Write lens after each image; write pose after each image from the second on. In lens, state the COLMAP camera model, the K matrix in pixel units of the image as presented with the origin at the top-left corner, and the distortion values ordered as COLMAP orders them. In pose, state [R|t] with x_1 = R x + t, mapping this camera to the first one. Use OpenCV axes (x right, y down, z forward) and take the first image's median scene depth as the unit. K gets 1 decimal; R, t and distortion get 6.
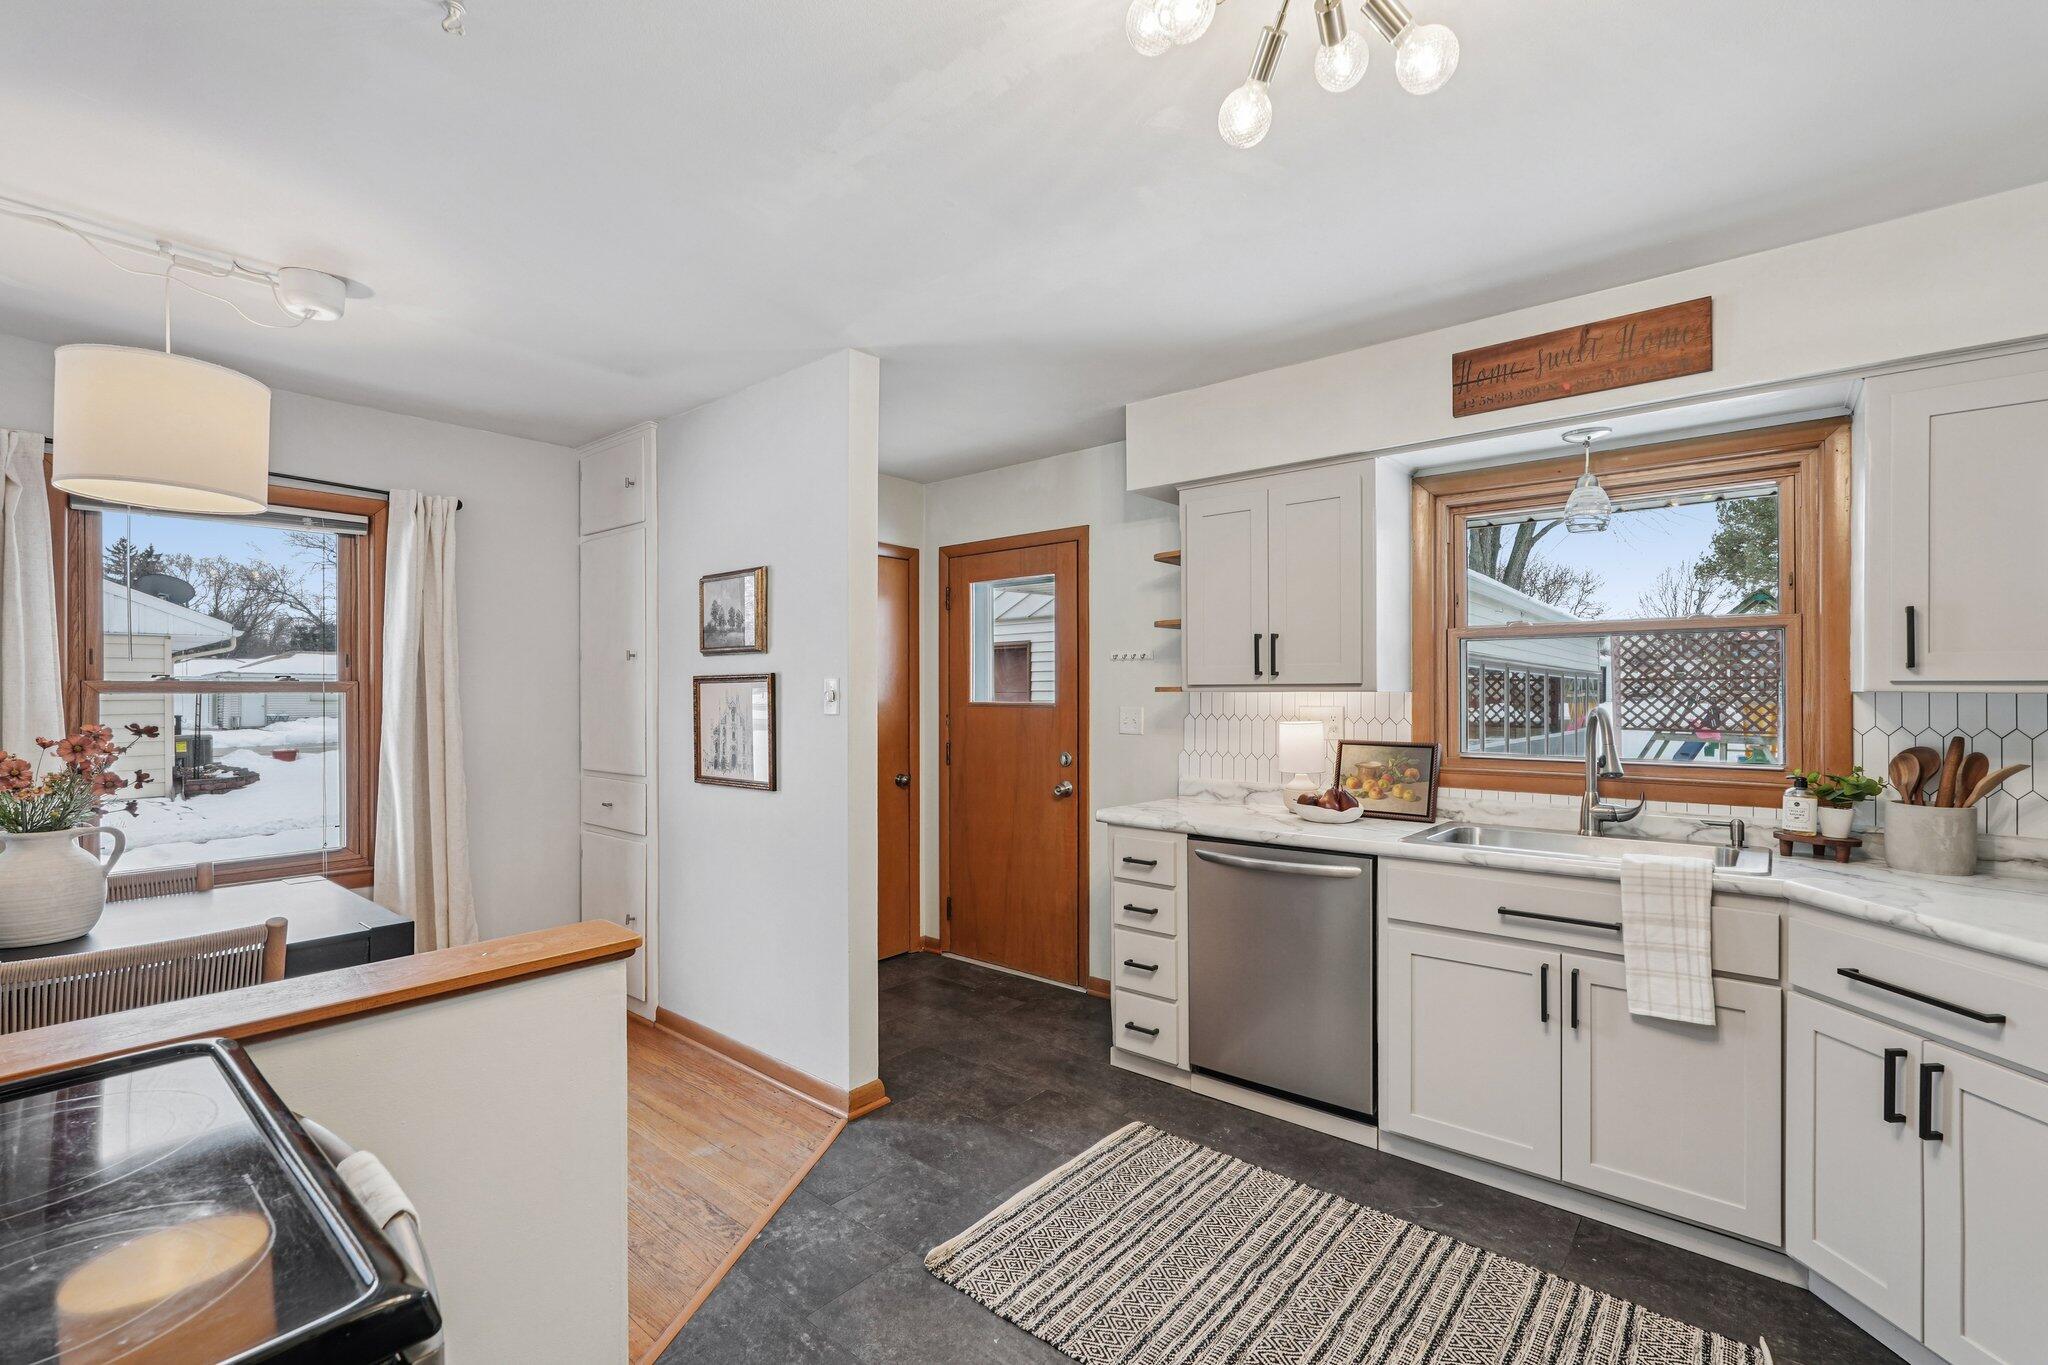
lens RADIAL K [[903.0, 0, 1029.8], [0, 903.0, 695.4], [0, 0, 1]] dist [-0.015552, 0.014109]
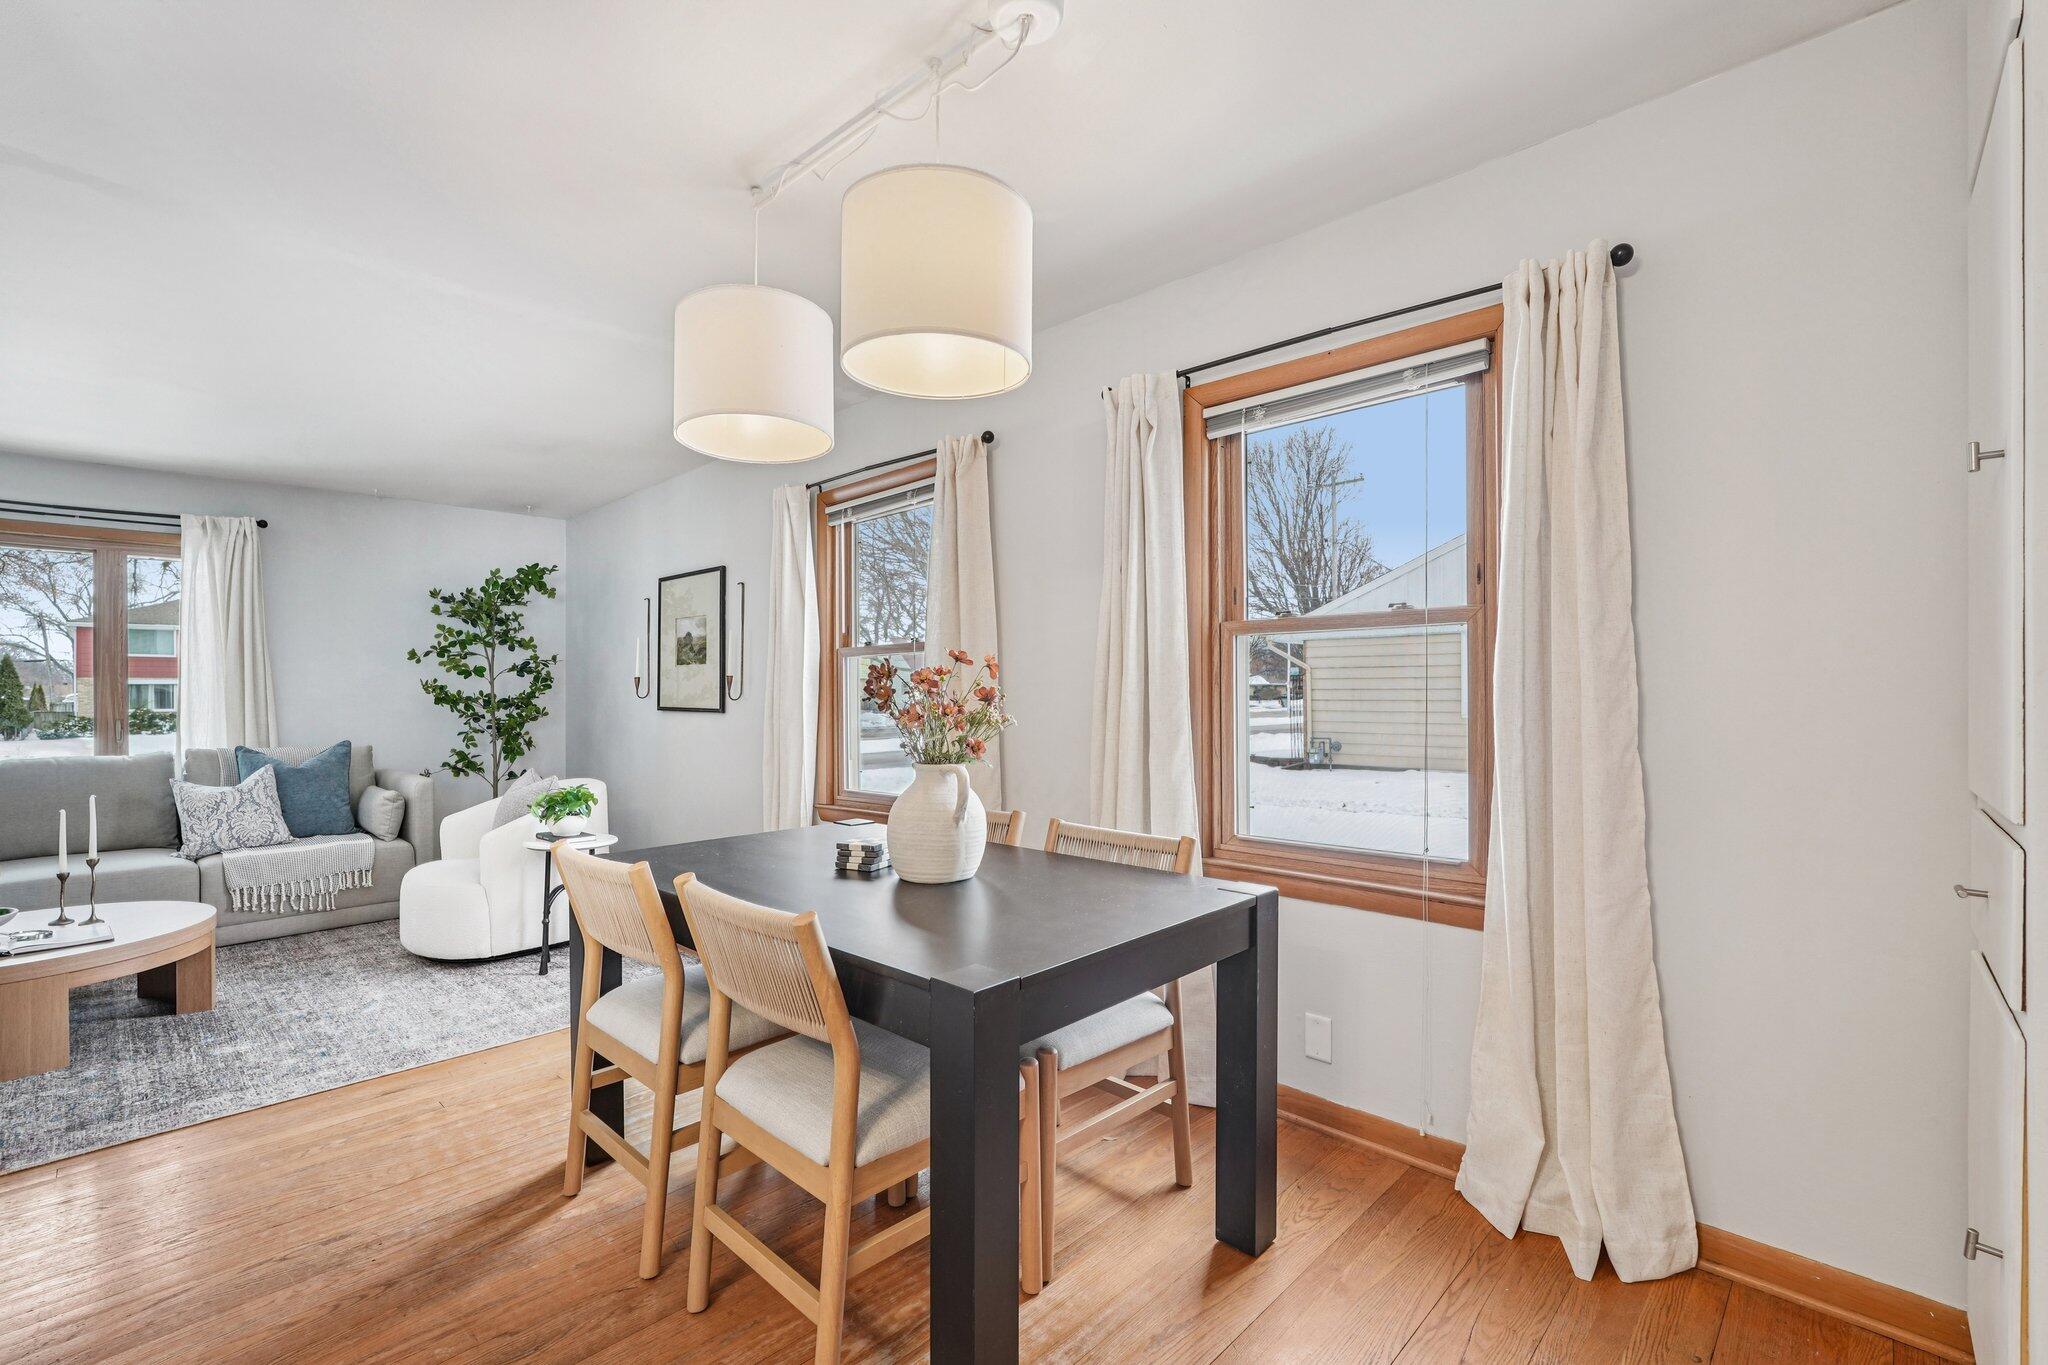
lens RADIAL K [[903.0, 0, 1029.8], [0, 903.0, 695.4], [0, 0, 1]] dist [-0.015552, 0.014109]
pose [[-0.073743, 0.002201, -0.997275, -0.091461], [-0.001098, 0.999997, 0.002288, 0.049271], [0.997277, 0.001264, -0.073740, 0.753668]]
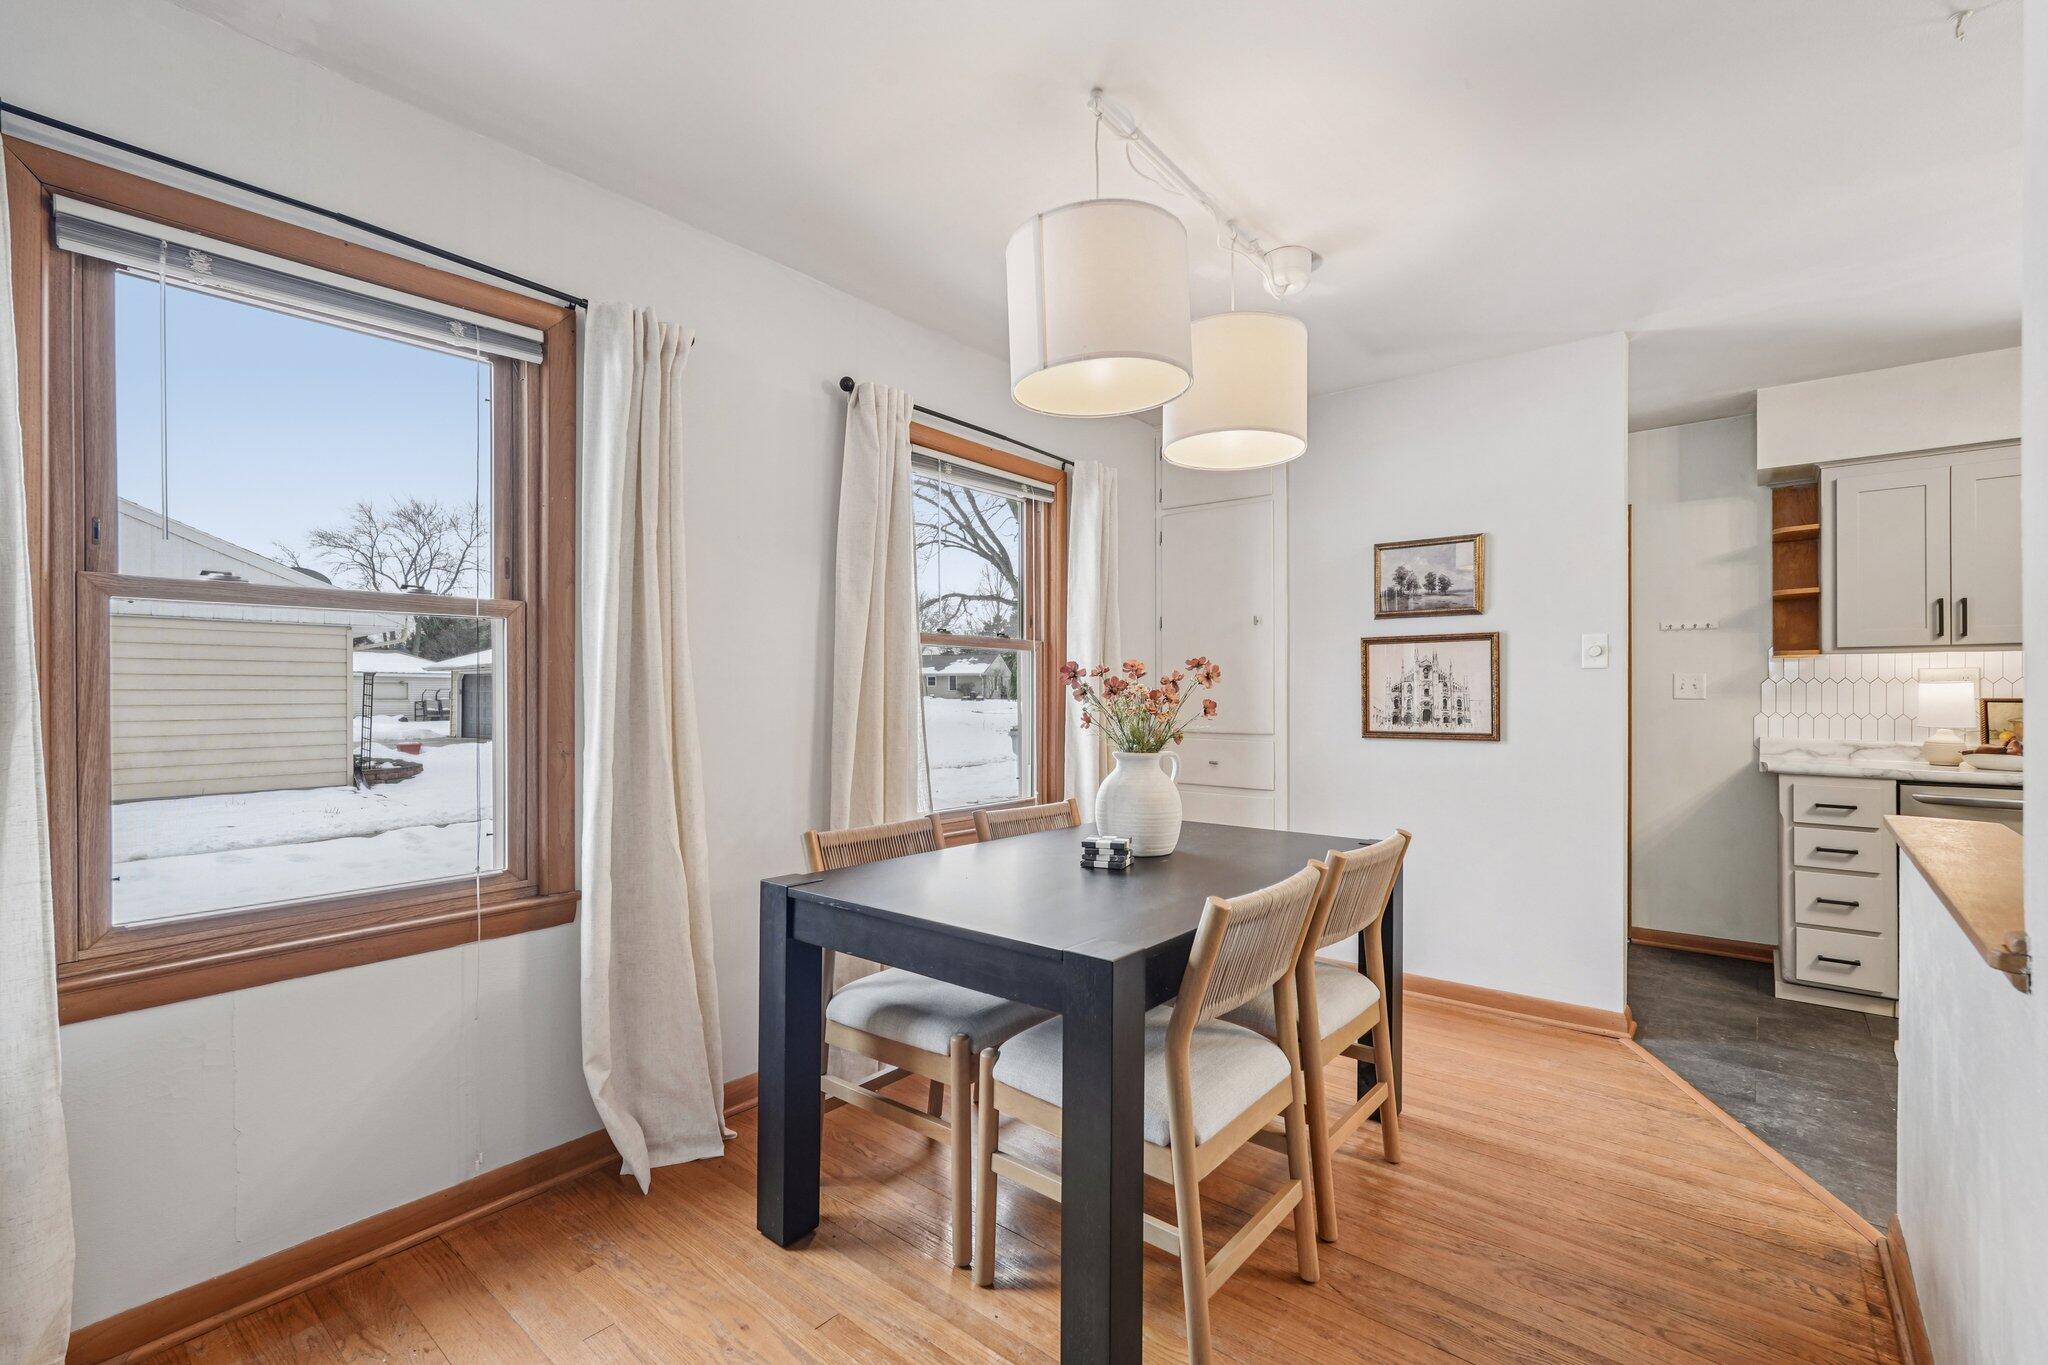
lens RADIAL K [[906.9, 0, 1014.7], [0, 906.9, 692.7], [0, 0, 1]] dist [-0.001552, 0.007579]
pose [[0.999483, 0.004744, 0.031801, -0.854561], [-0.004445, 0.999945, -0.009452, 0.058002], [-0.031844, 0.009306, 0.999450, -0.066596]]
